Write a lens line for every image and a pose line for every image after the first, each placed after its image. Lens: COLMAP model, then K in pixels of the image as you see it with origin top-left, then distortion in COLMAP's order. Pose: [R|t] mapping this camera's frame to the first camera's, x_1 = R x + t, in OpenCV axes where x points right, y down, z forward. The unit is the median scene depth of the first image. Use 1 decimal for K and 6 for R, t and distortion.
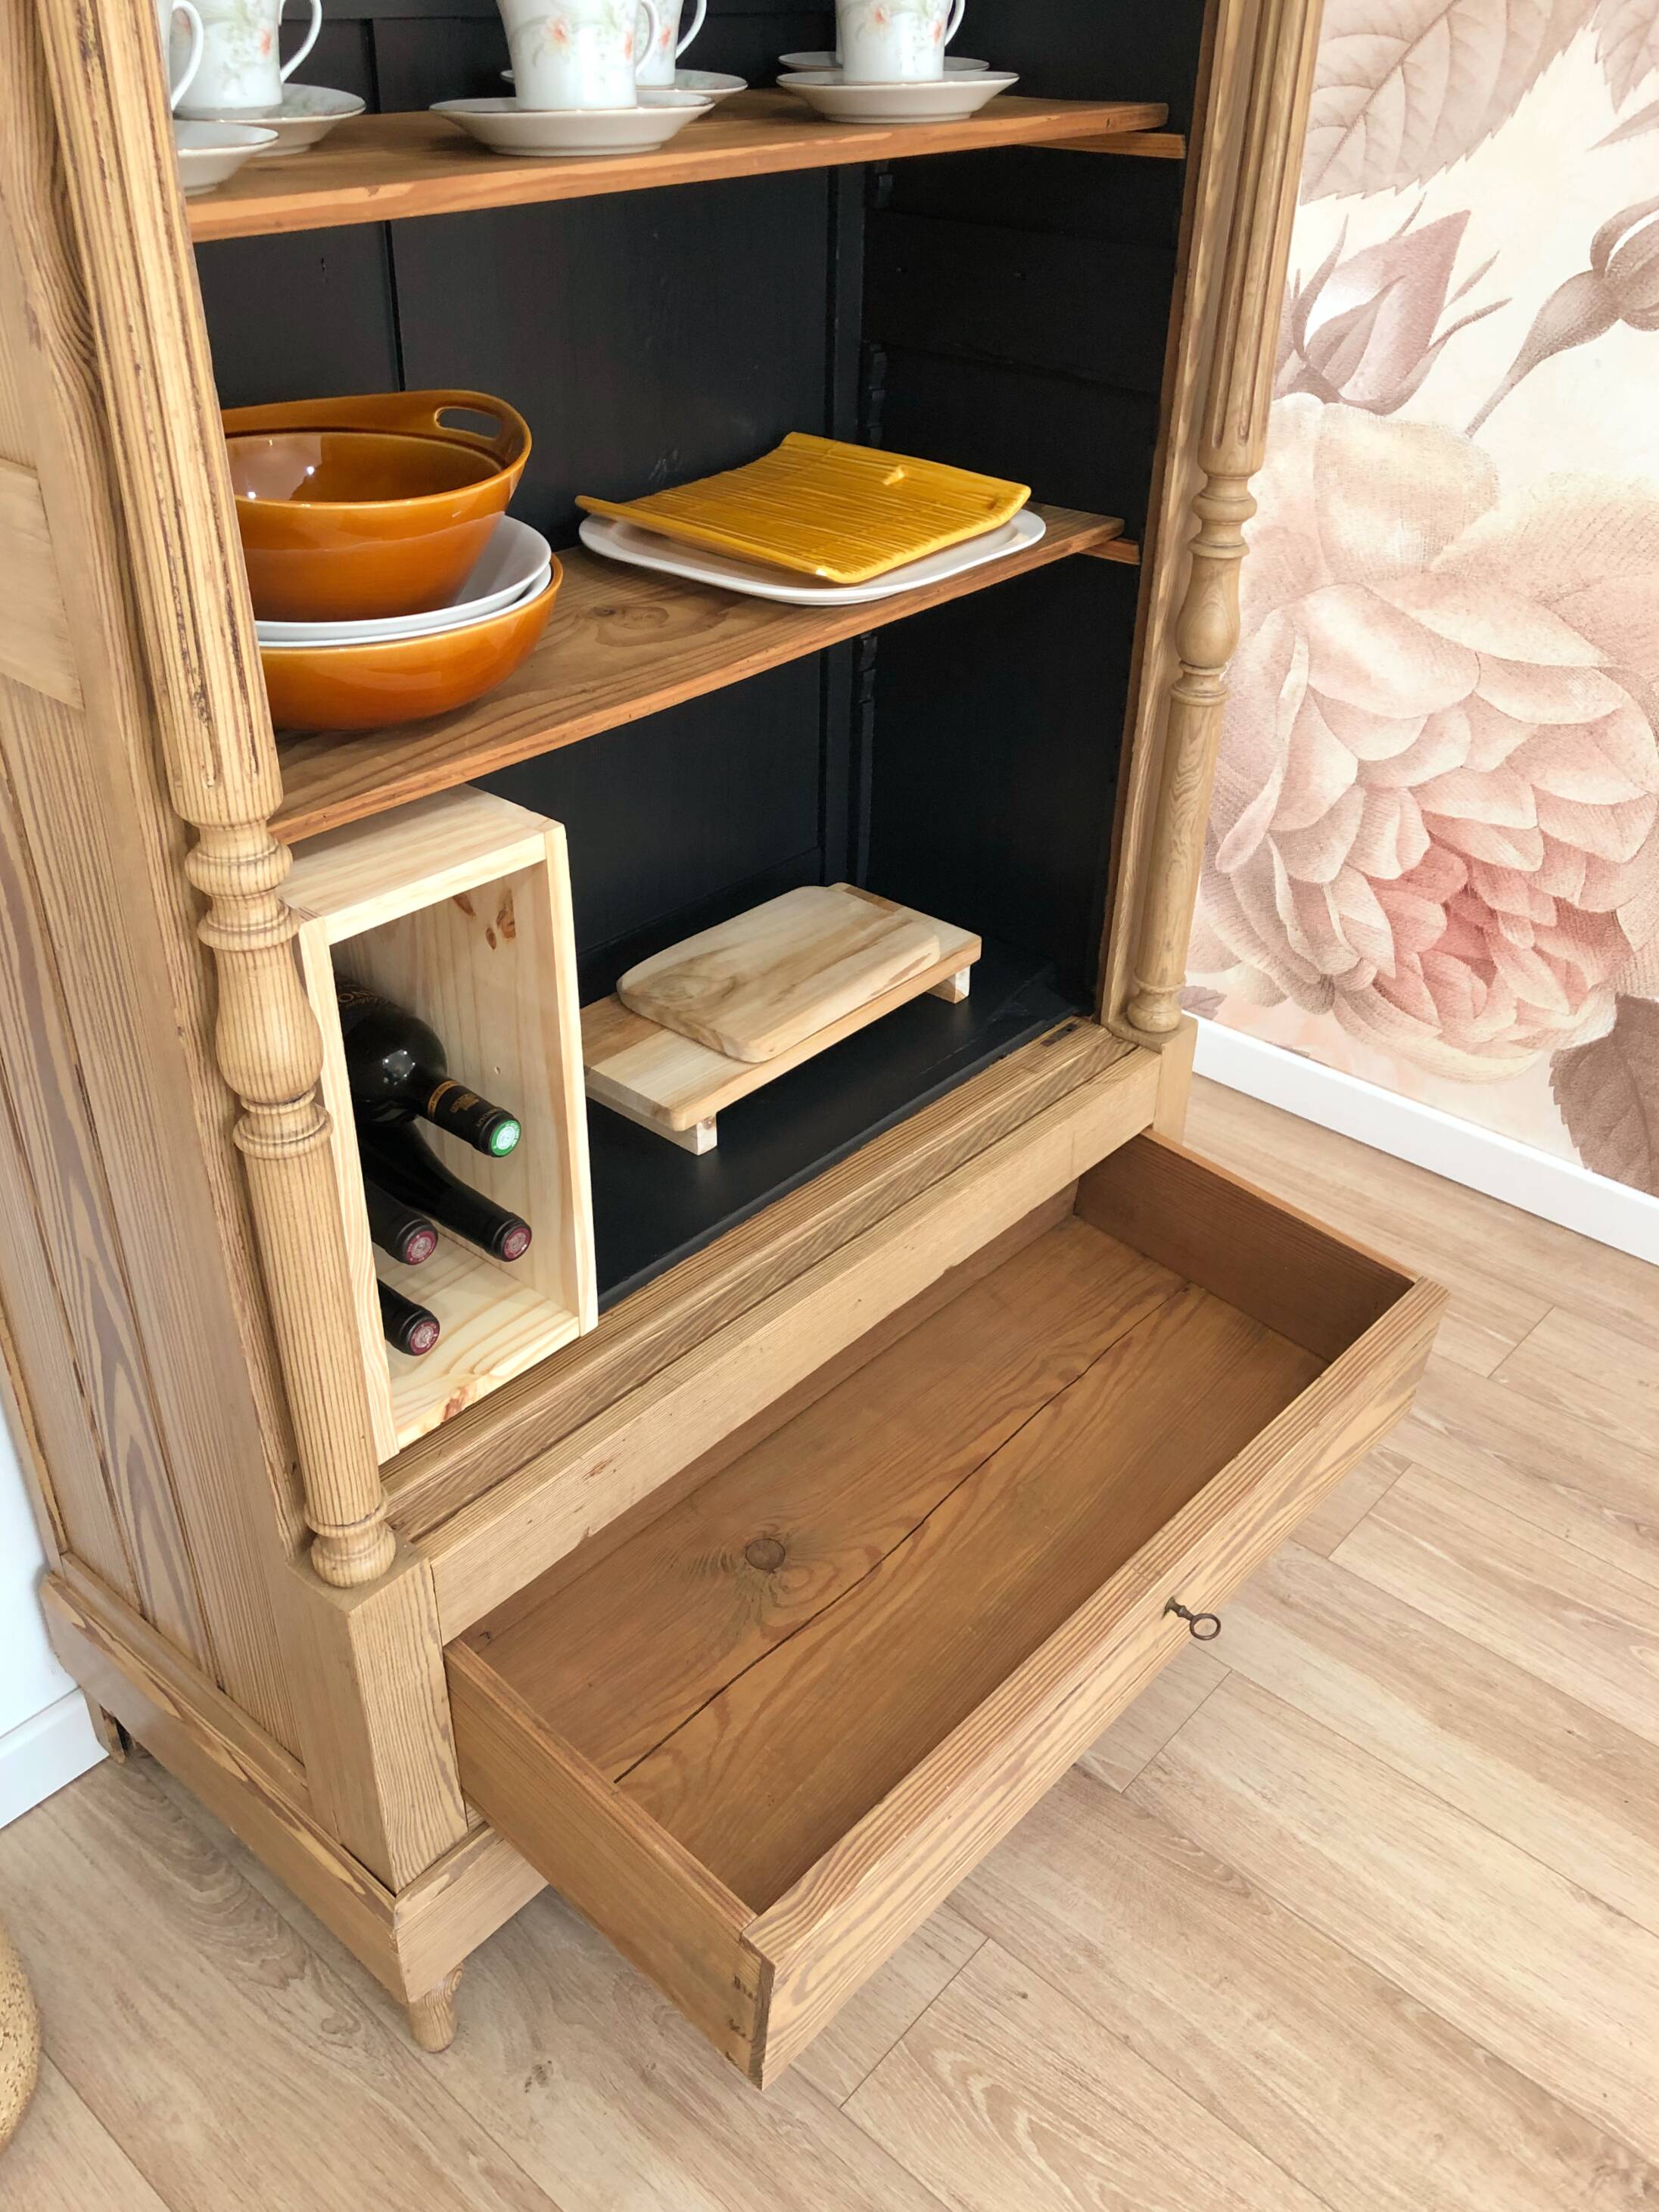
lens RADIAL K [[1857.2, 0, 829.2], [0, 1857.2, 1099.5], [0, 0, 1]] dist [0.033831, -0.023751]
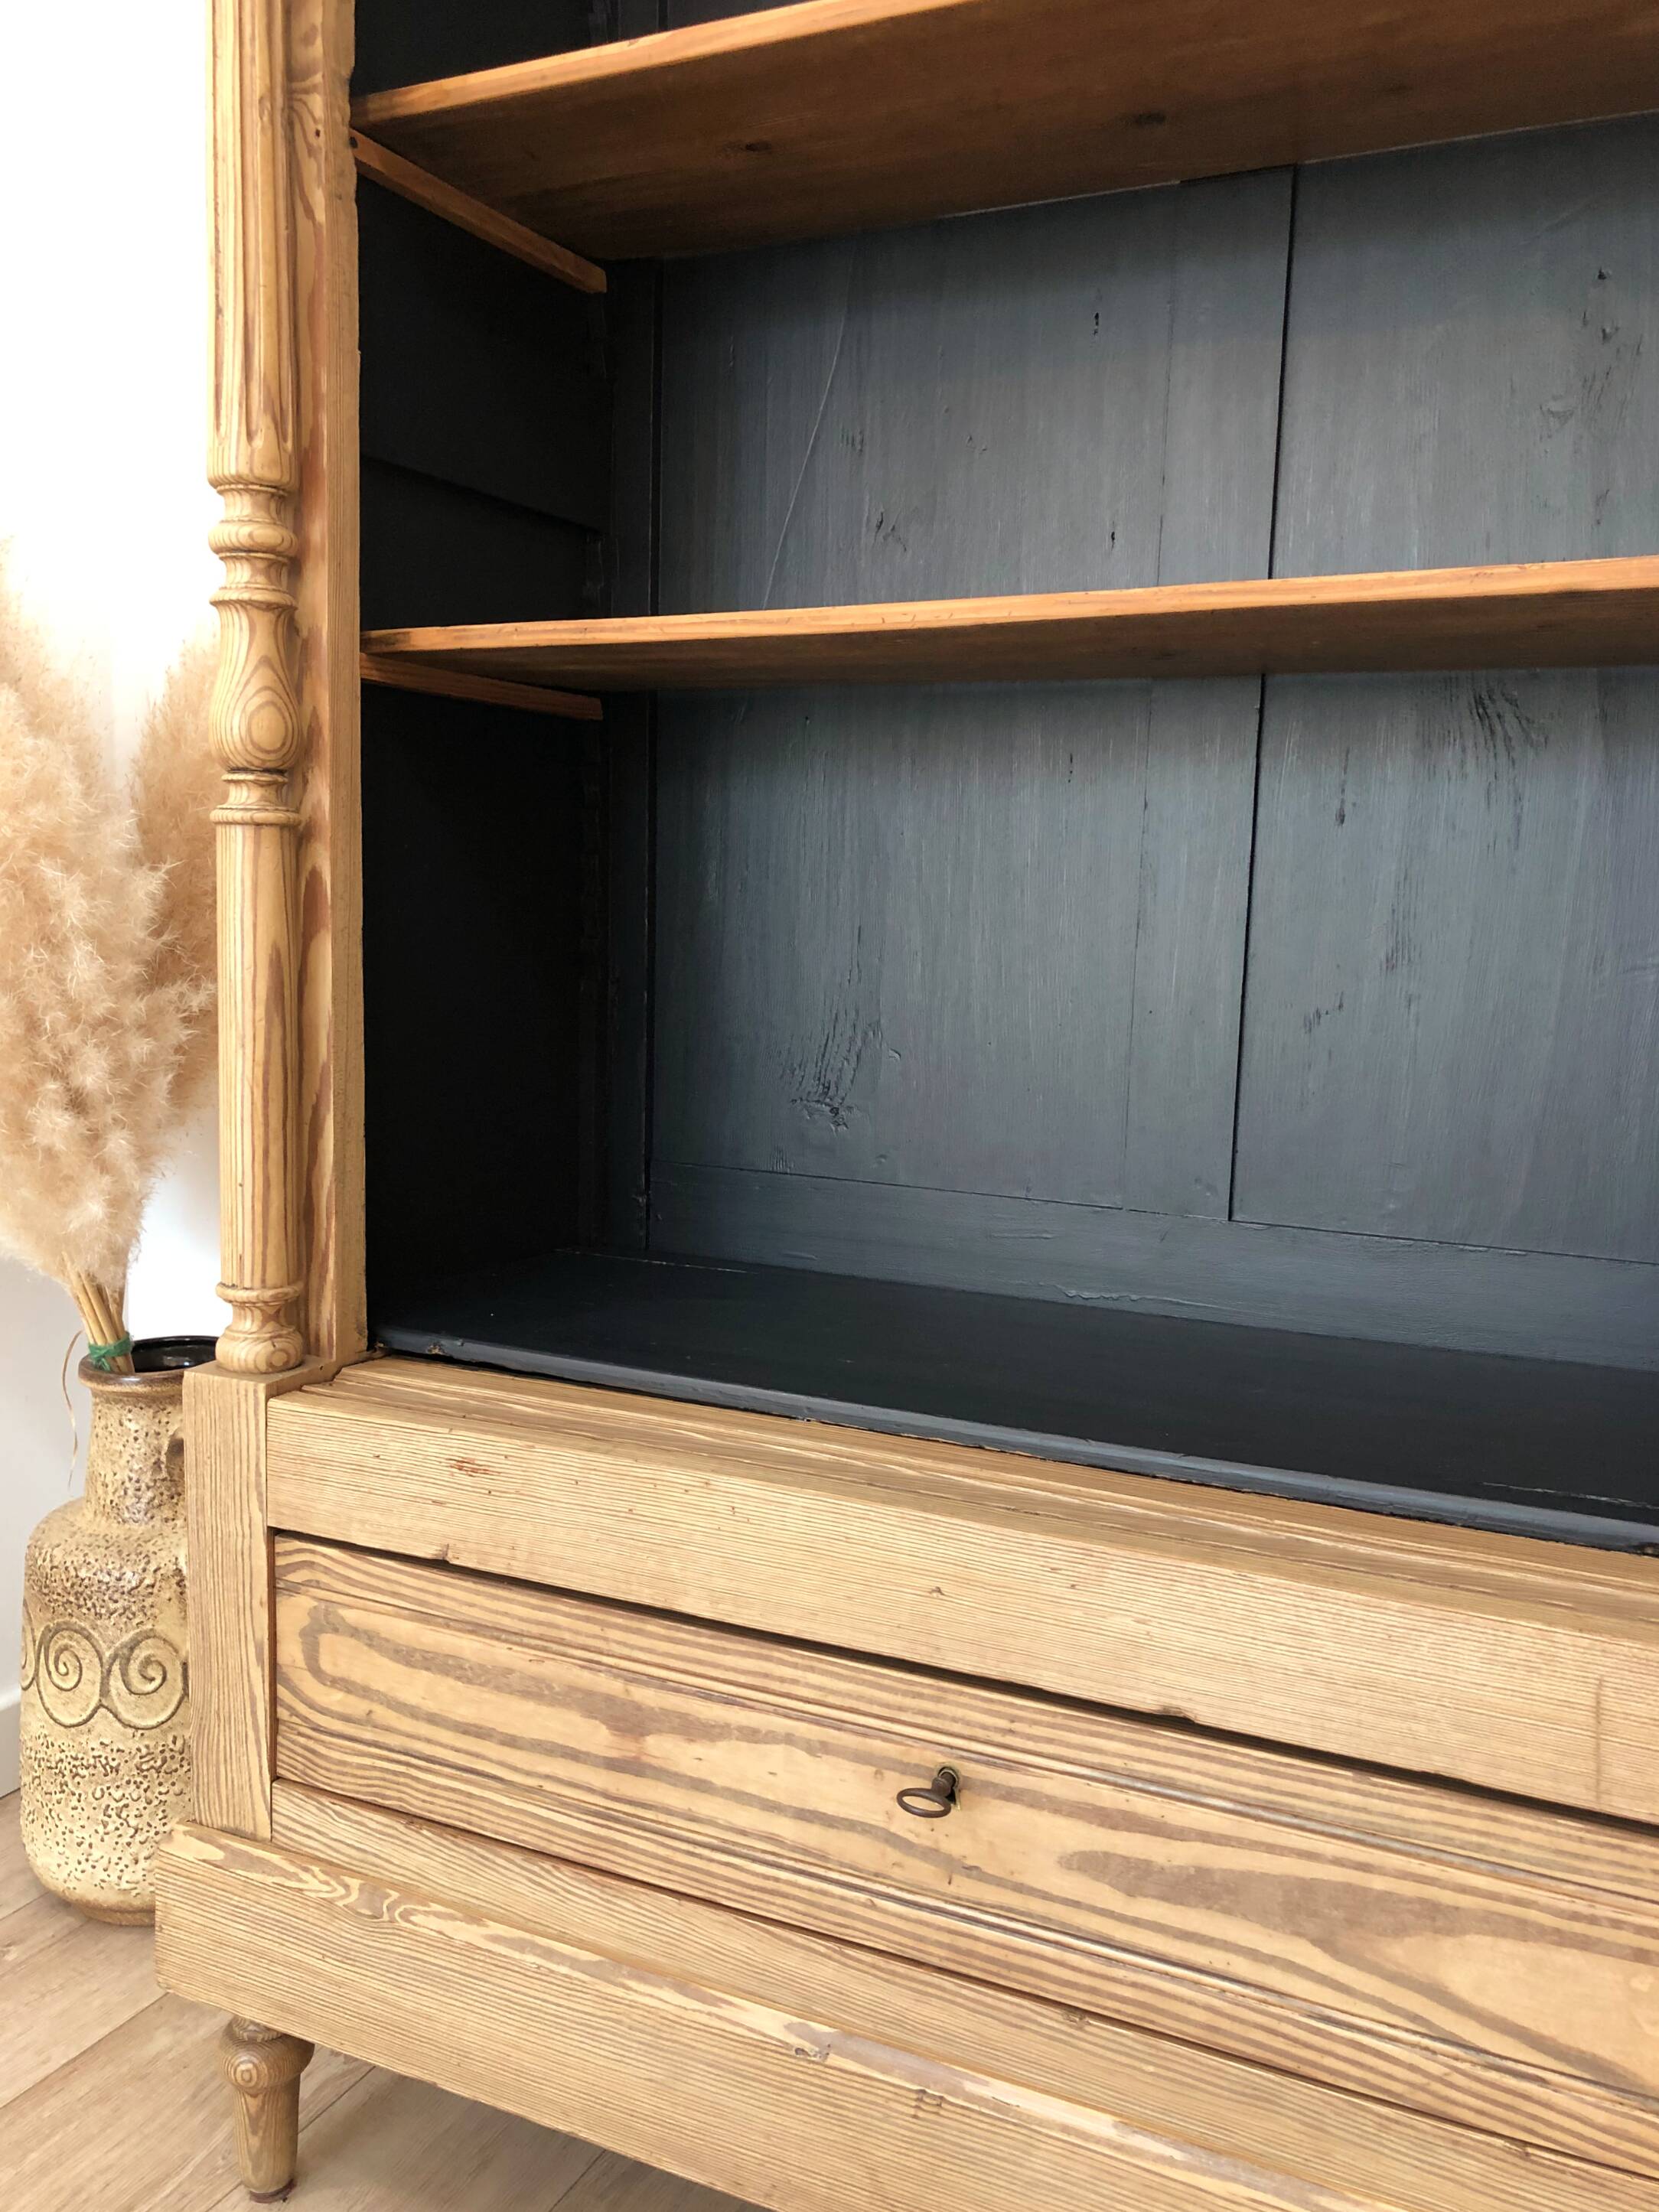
lens RADIAL K [[1857.2, 0, 846.8], [0, 1857.2, 1090.7], [0, 0, 1]] dist [0.033831, -0.023751]
pose [[0.272749, 0.093141, -0.957566, 0.545303], [-0.532500, 0.843561, -0.069623, 0.028223], [0.801281, 0.528894, 0.279678, 0.679934]]
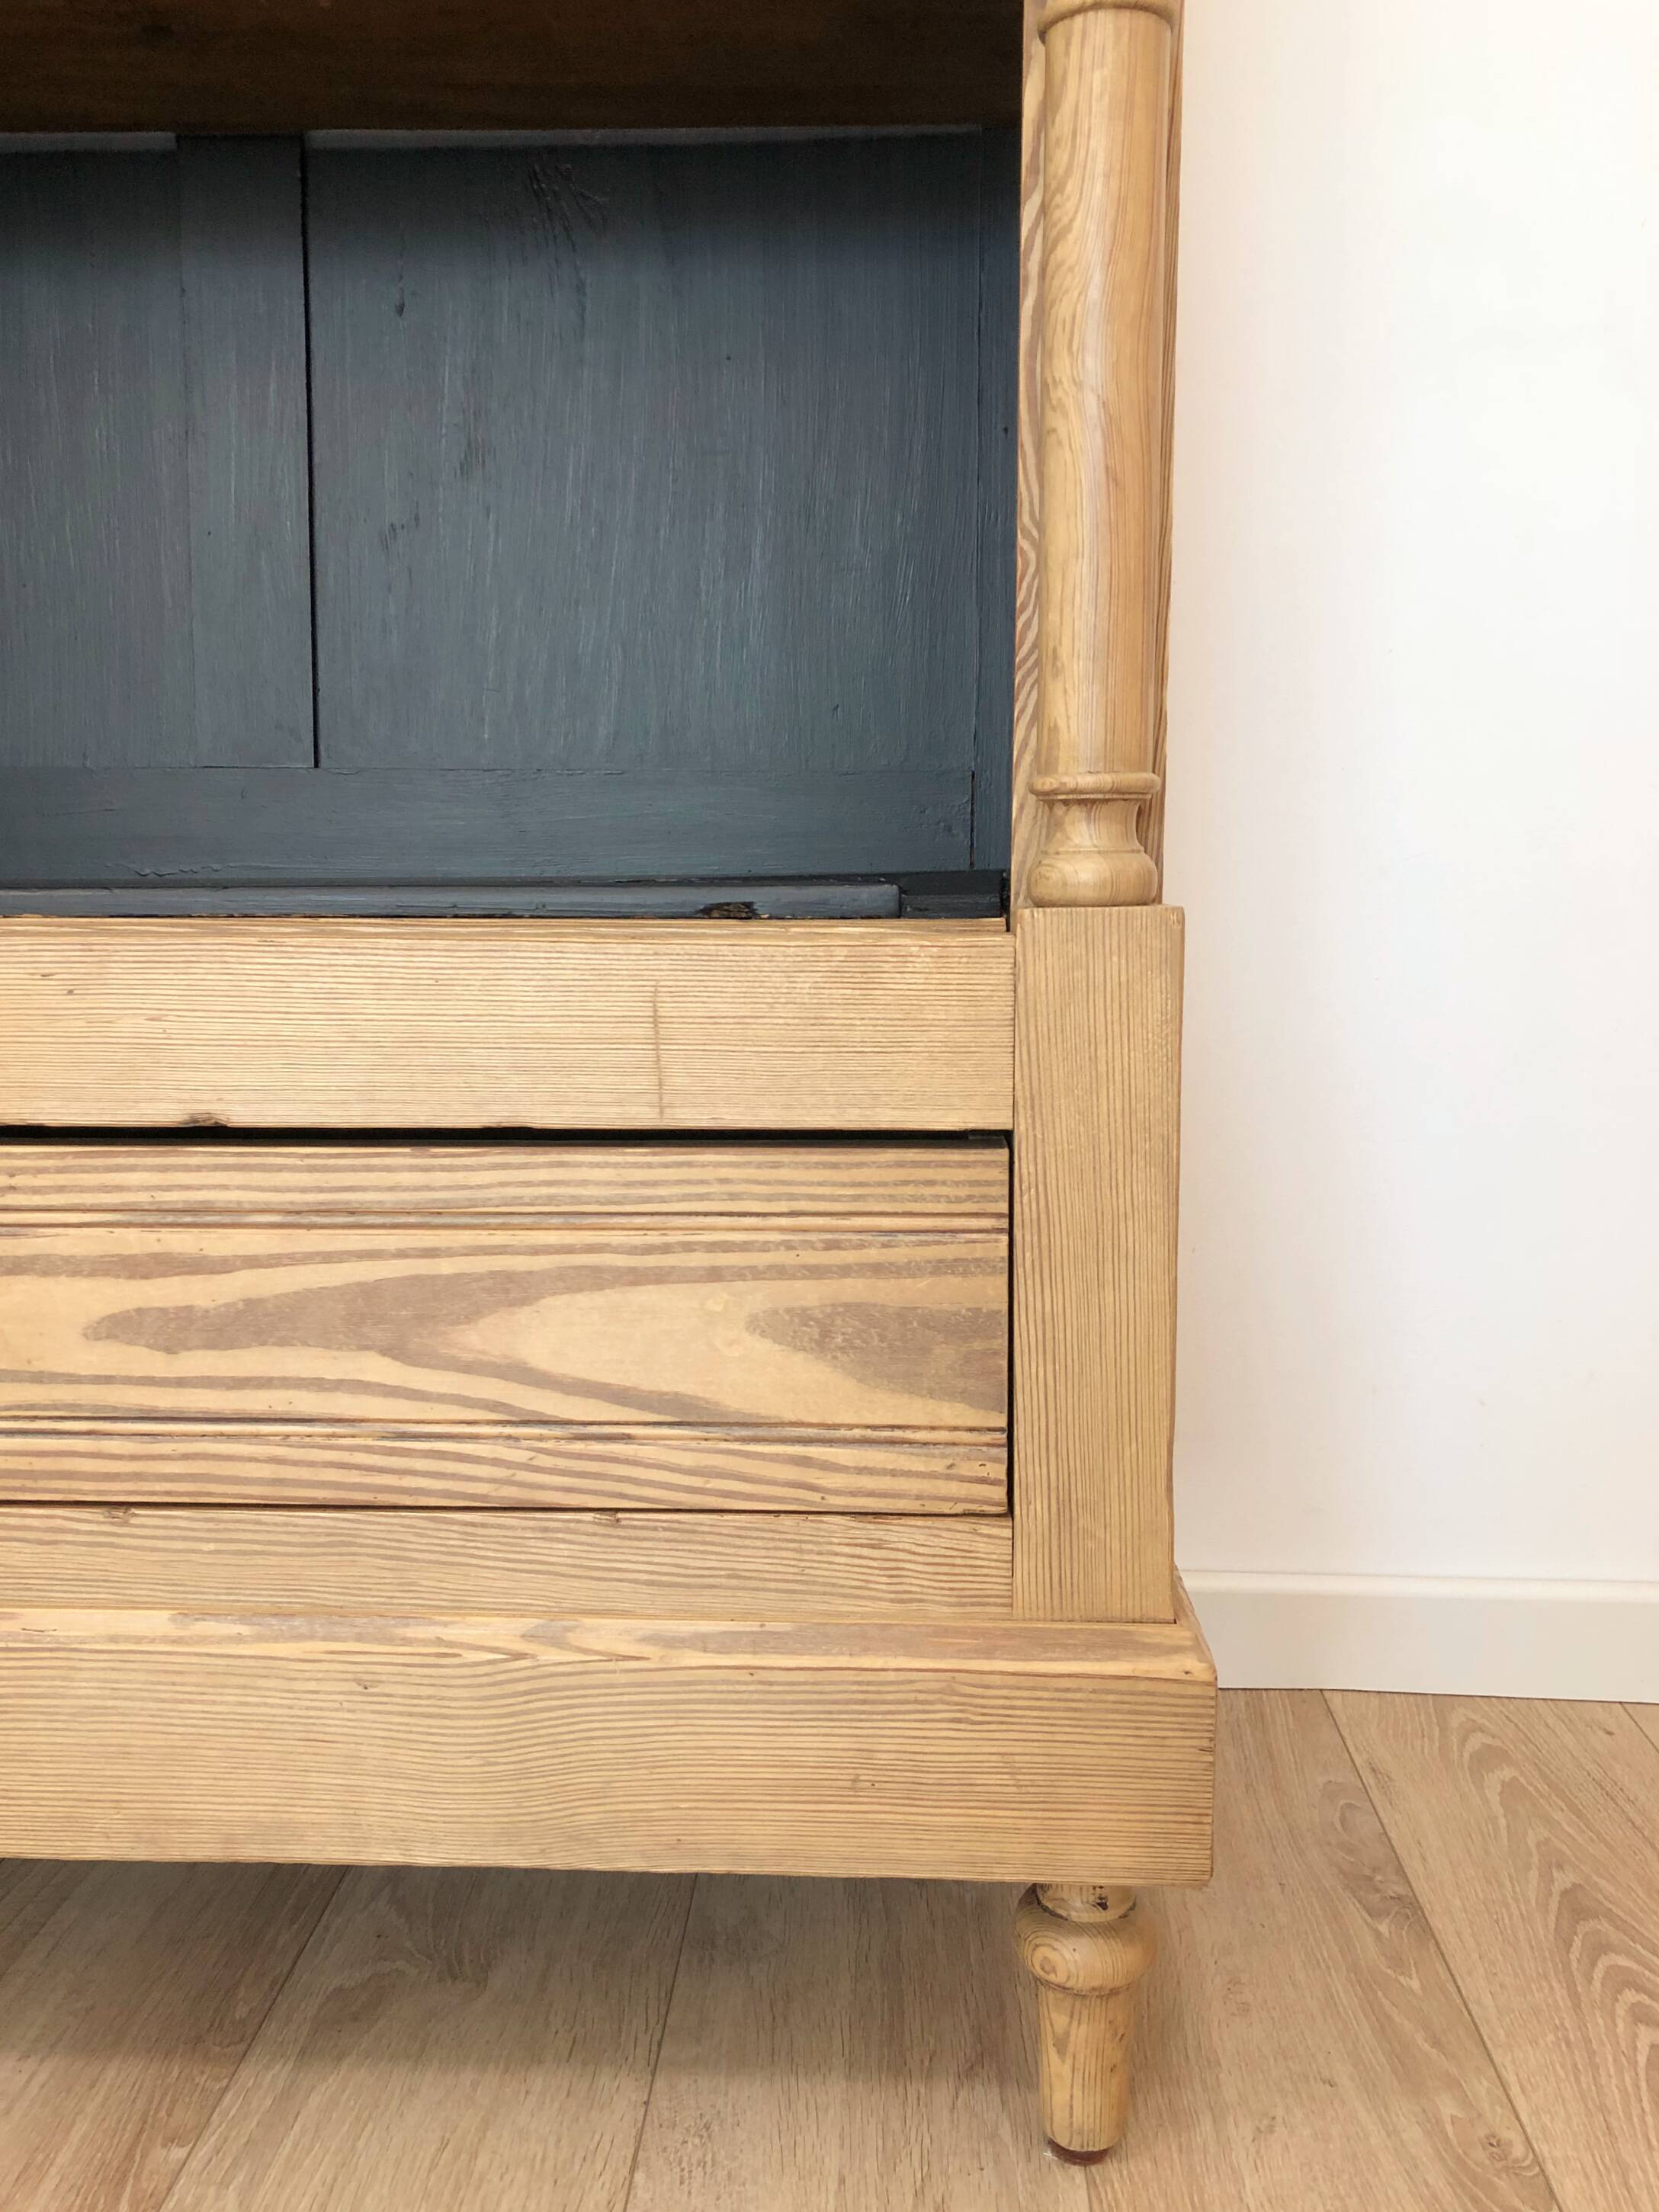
lens RADIAL K [[1857.3, 0, 822.2], [0, 1857.3, 1095.3], [0, 0, 1]] dist [0.033831, -0.023751]
pose [[0.623911, 0.082389, -0.777140, 0.523556], [-0.410550, 0.880706, -0.236233, 0.134112], [0.664969, 0.466443, 0.583307, 0.833980]]
